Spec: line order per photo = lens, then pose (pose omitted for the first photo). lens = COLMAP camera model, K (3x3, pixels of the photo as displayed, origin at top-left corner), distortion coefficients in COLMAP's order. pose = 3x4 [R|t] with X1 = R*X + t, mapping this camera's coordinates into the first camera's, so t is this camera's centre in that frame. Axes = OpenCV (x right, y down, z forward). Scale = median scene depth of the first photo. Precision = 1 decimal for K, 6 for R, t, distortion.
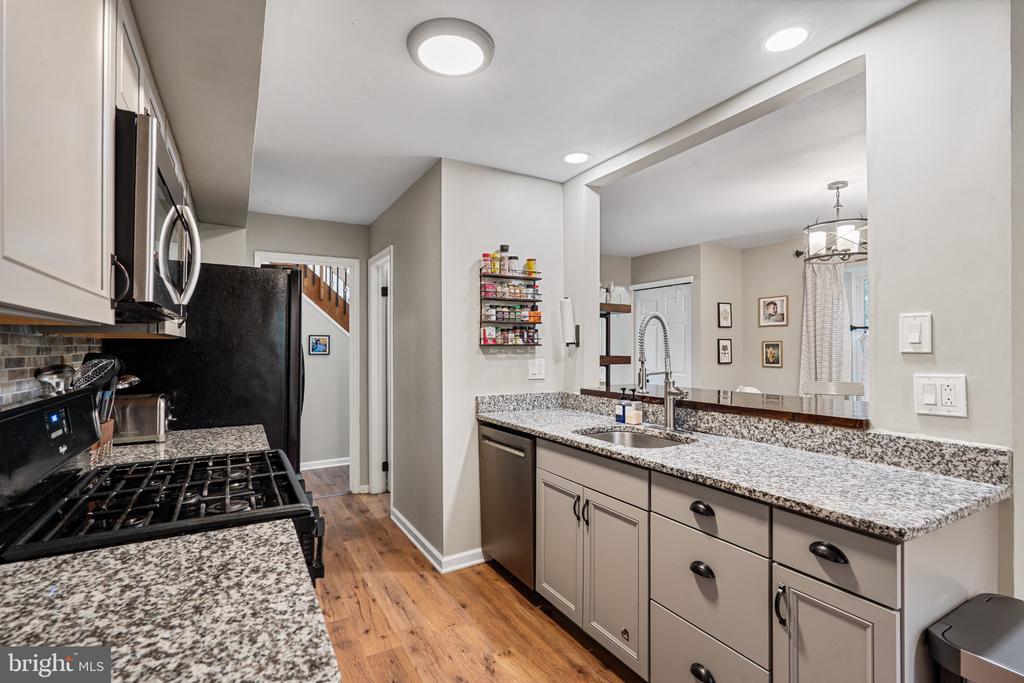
lens RADIAL K [[476.0, 0, 514.7], [0, 476.0, 339.3], [0, 0, 1]] dist [-0.003389, 0.004119]
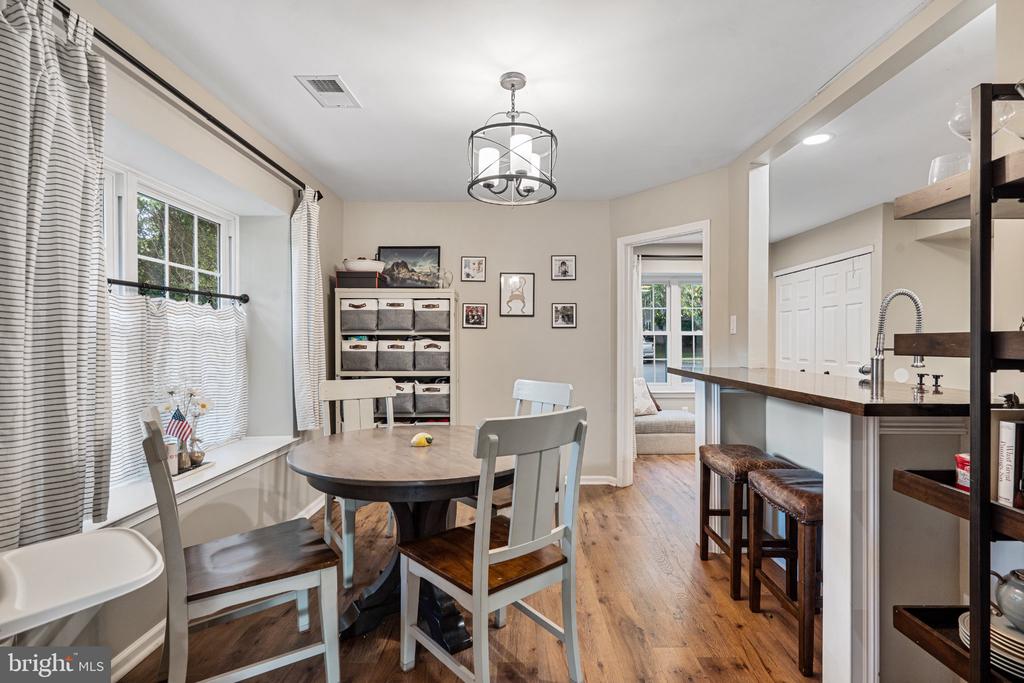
lens RADIAL K [[488.2, 0, 511.1], [0, 488.2, 345.4], [0, 0, 1]] dist [0.002570, 0.000310]
pose [[-0.862374, -0.001195, 0.506270, 0.559851], [-0.006528, 0.999940, -0.008760, 0.089581], [-0.506229, -0.010859, -0.862331, 2.678783]]
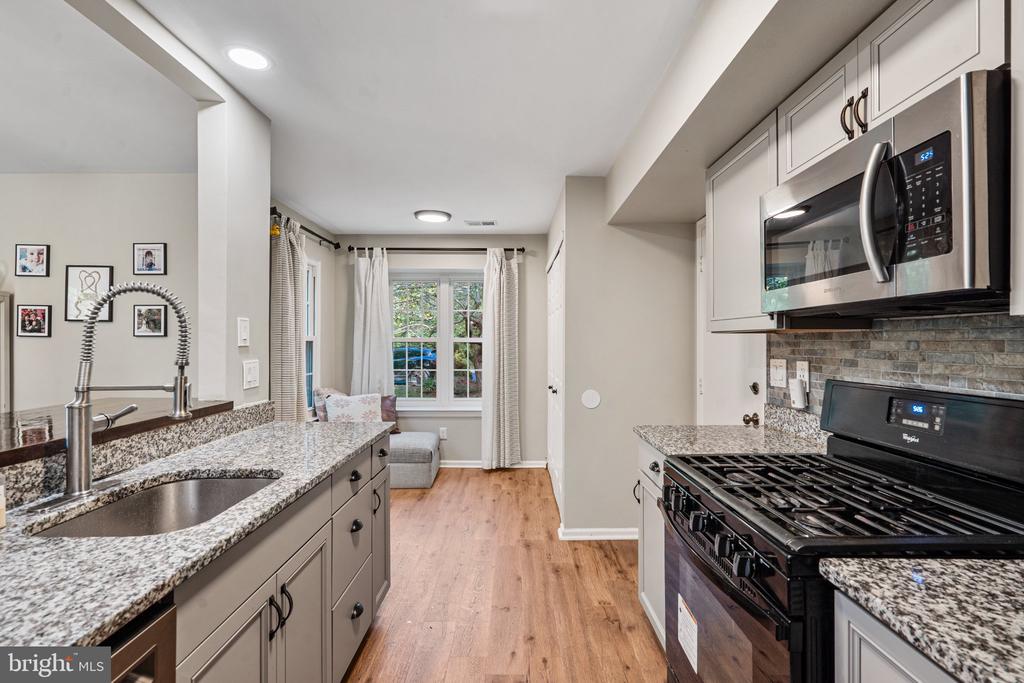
lens RADIAL K [[476.4, 0, 512.0], [0, 476.4, 341.5], [0, 0, 1]] dist [-0.000724, 0.001090]
pose [[-0.860999, 0.002188, 0.508602, -0.447350], [-0.007717, 0.999819, -0.017366, 0.025339], [-0.508548, -0.018877, -0.860827, 1.455088]]
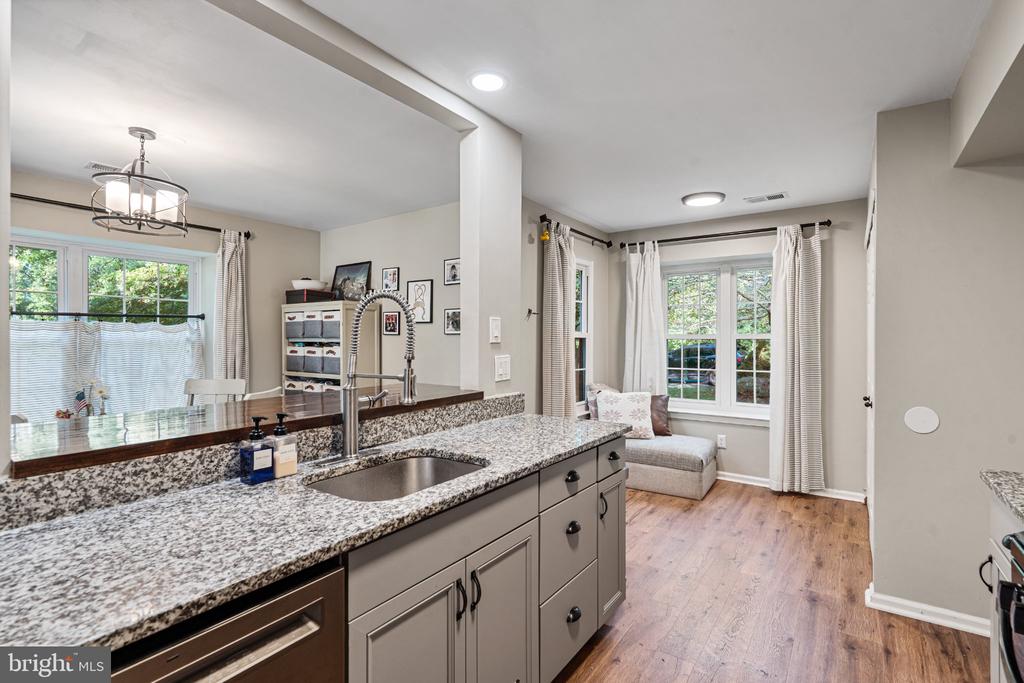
lens RADIAL K [[476.0, 0, 514.7], [0, 476.0, 339.3], [0, 0, 1]] dist [-0.003389, 0.004119]
pose [[-0.413092, 0.000030, 0.910689, -0.491519], [-0.016228, 0.999841, -0.007394, 0.021120], [-0.910545, -0.017833, -0.413026, 1.279259]]
